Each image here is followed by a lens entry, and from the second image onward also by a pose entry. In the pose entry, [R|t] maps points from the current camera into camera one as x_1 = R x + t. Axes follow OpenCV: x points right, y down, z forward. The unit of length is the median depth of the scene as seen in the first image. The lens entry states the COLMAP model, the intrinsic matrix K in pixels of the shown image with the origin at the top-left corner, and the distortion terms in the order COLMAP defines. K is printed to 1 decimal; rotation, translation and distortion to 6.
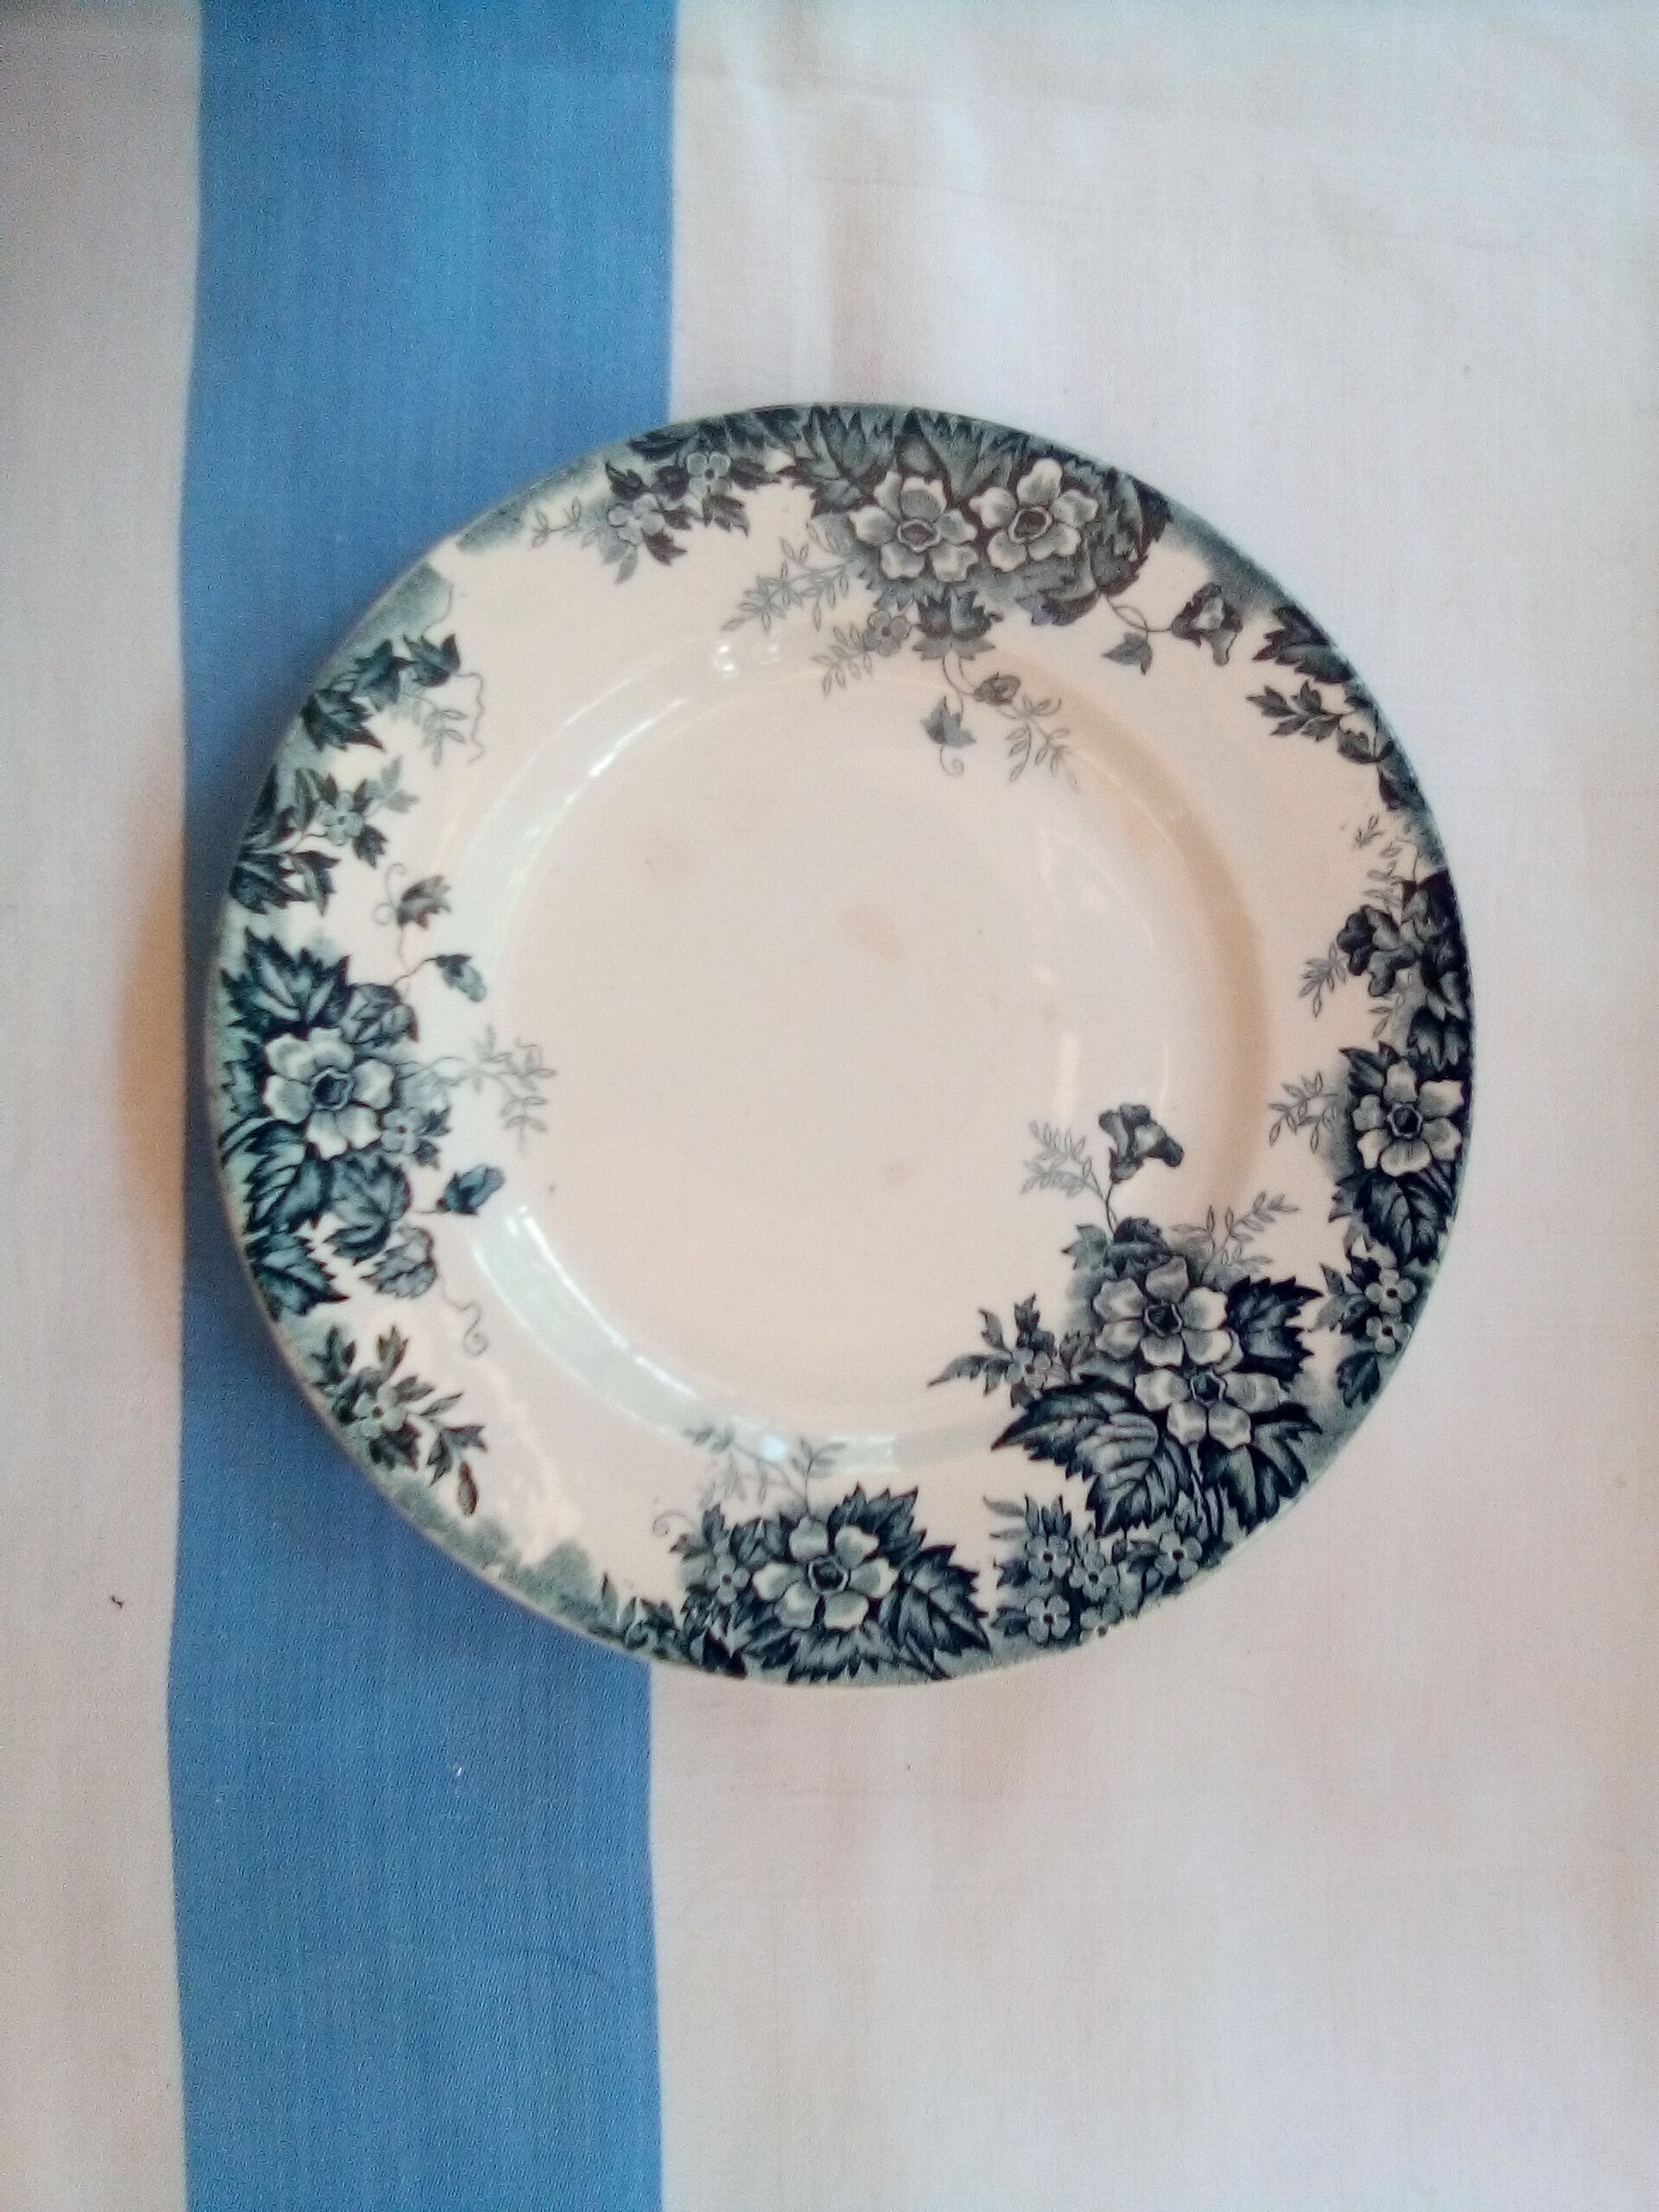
lens RADIAL K [[1498.1, 0, 829.5], [0, 1498.1, 1106.0], [0, 0, 1]] dist [0.001318, -0.085438]
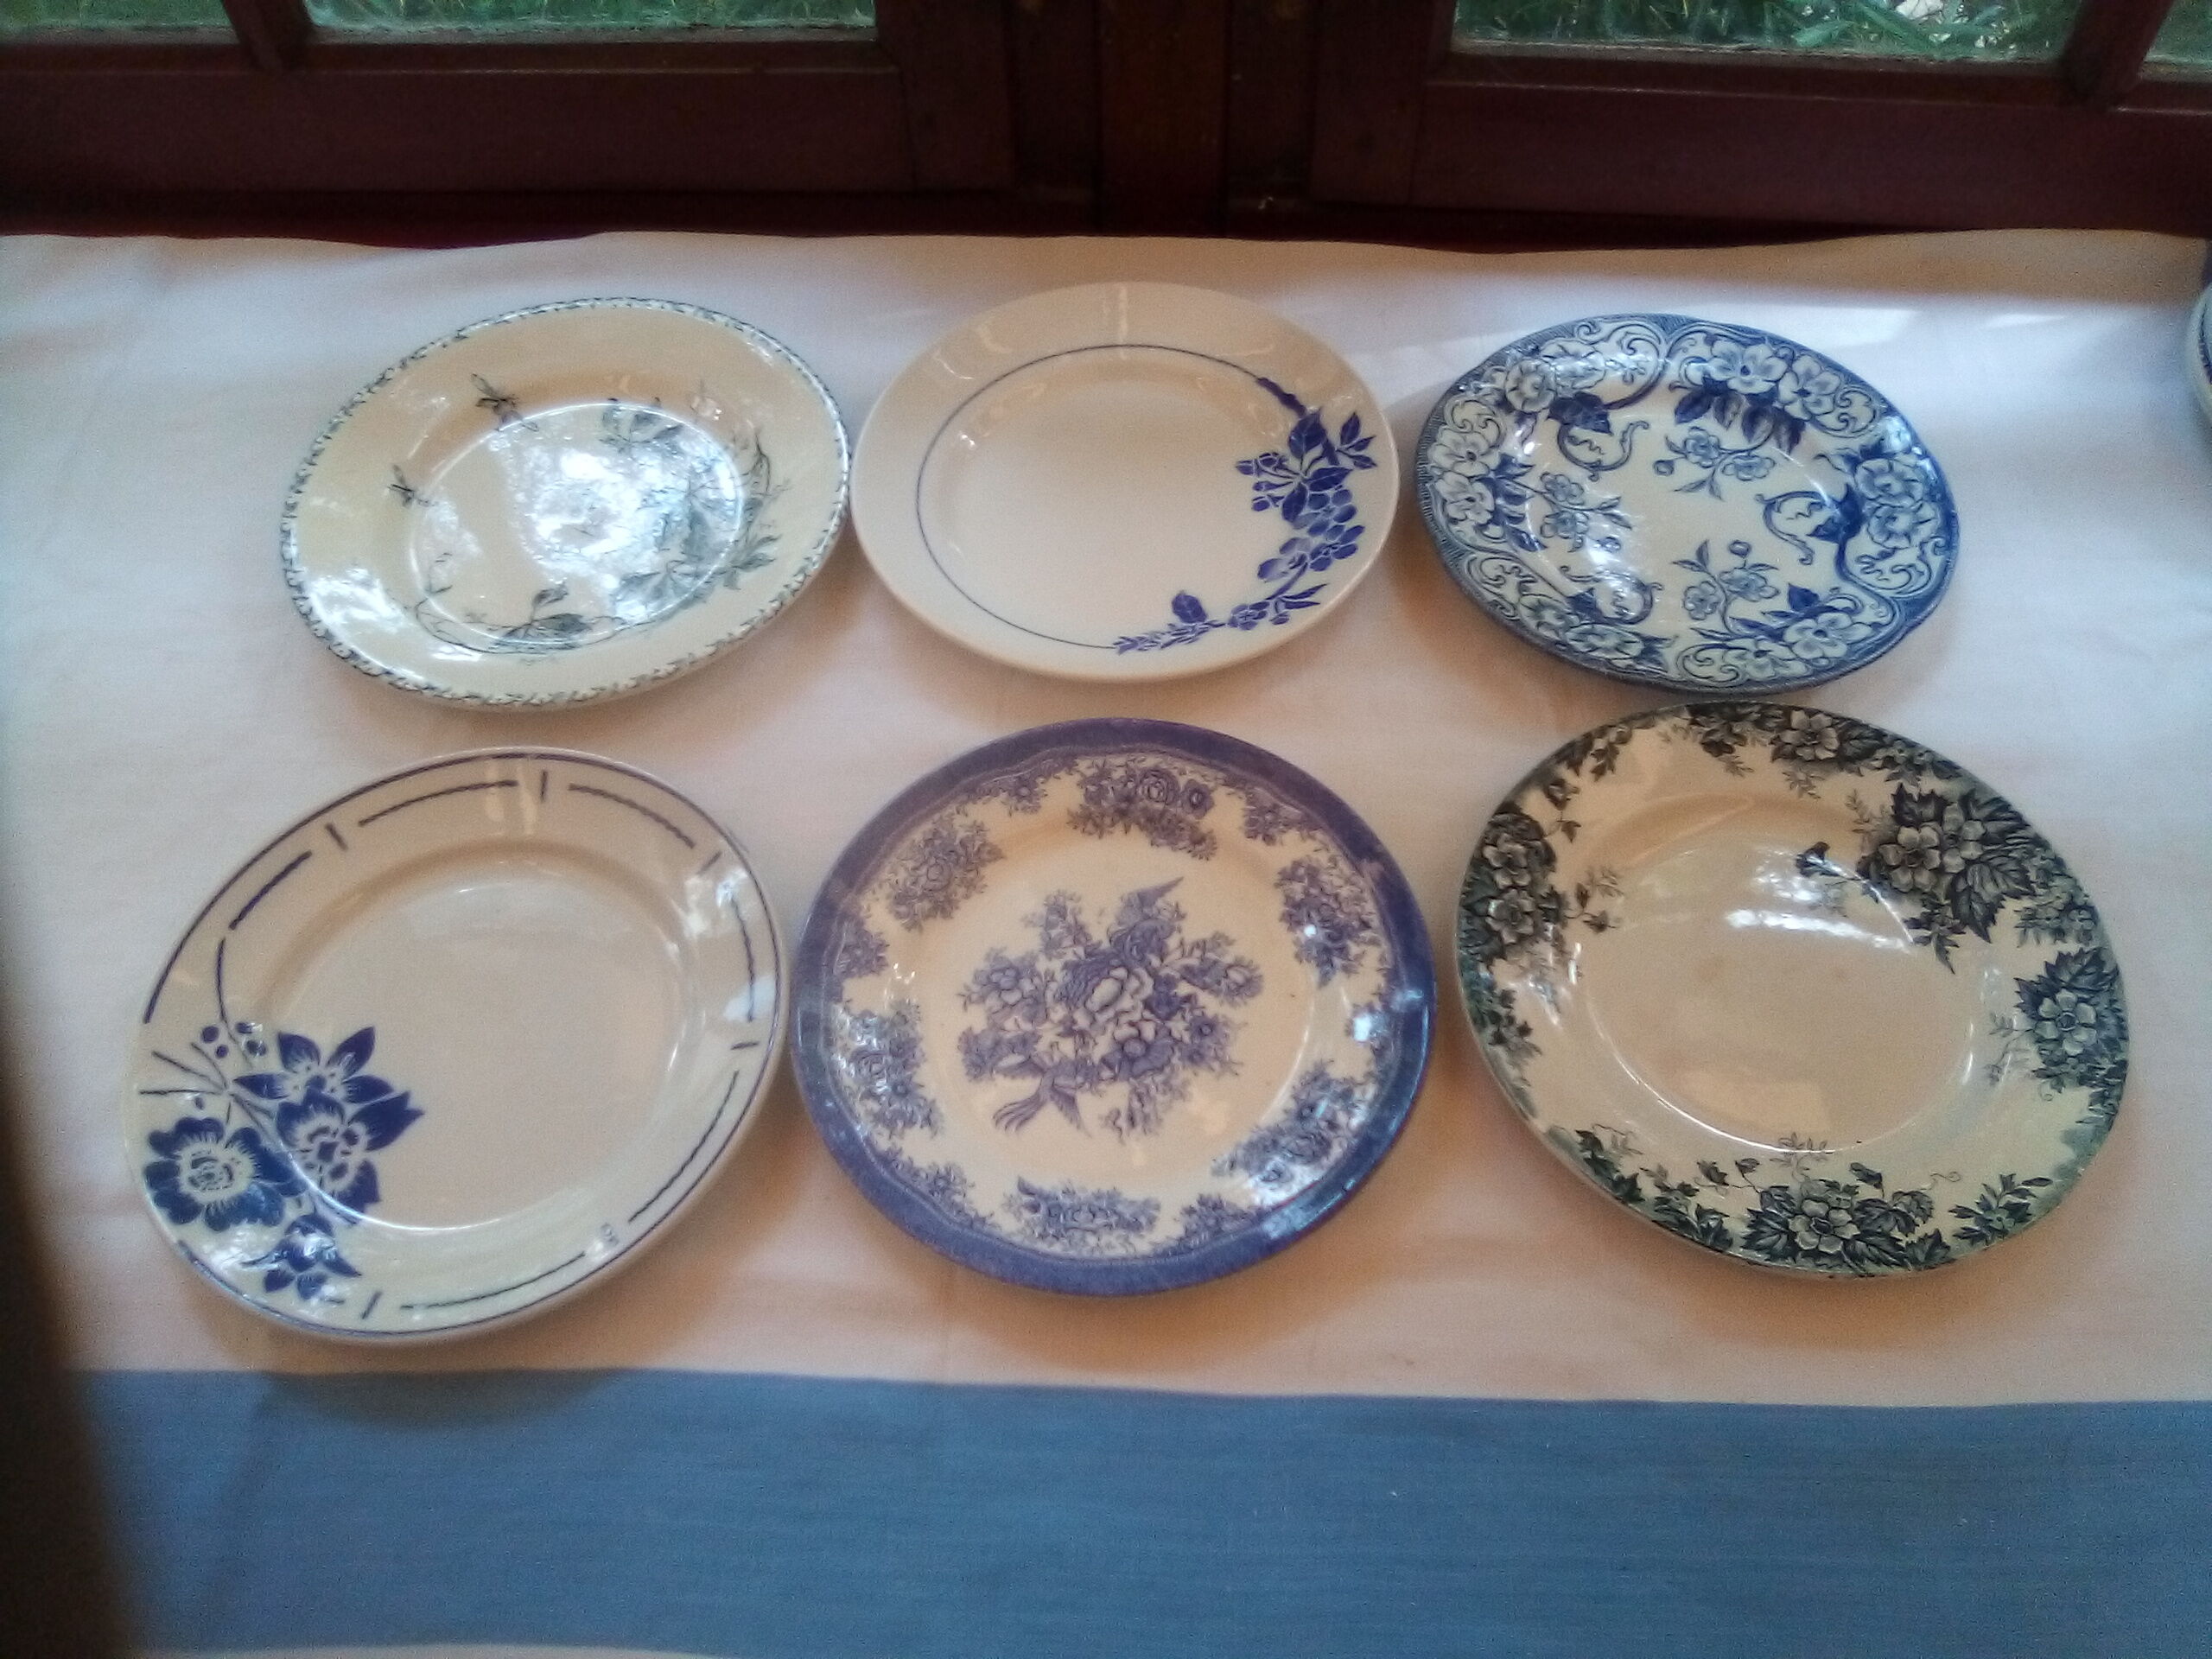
lens RADIAL K [[1498.1, 0, 1106.0], [0, 1498.1, 829.5], [0, 0, 1]] dist [0.001318, -0.085438]
pose [[0.175401, -0.906358, 0.384383, -0.700924], [0.979406, 0.120988, -0.161635, -0.603454], [0.099993, 0.404818, 0.908914, -0.924651]]
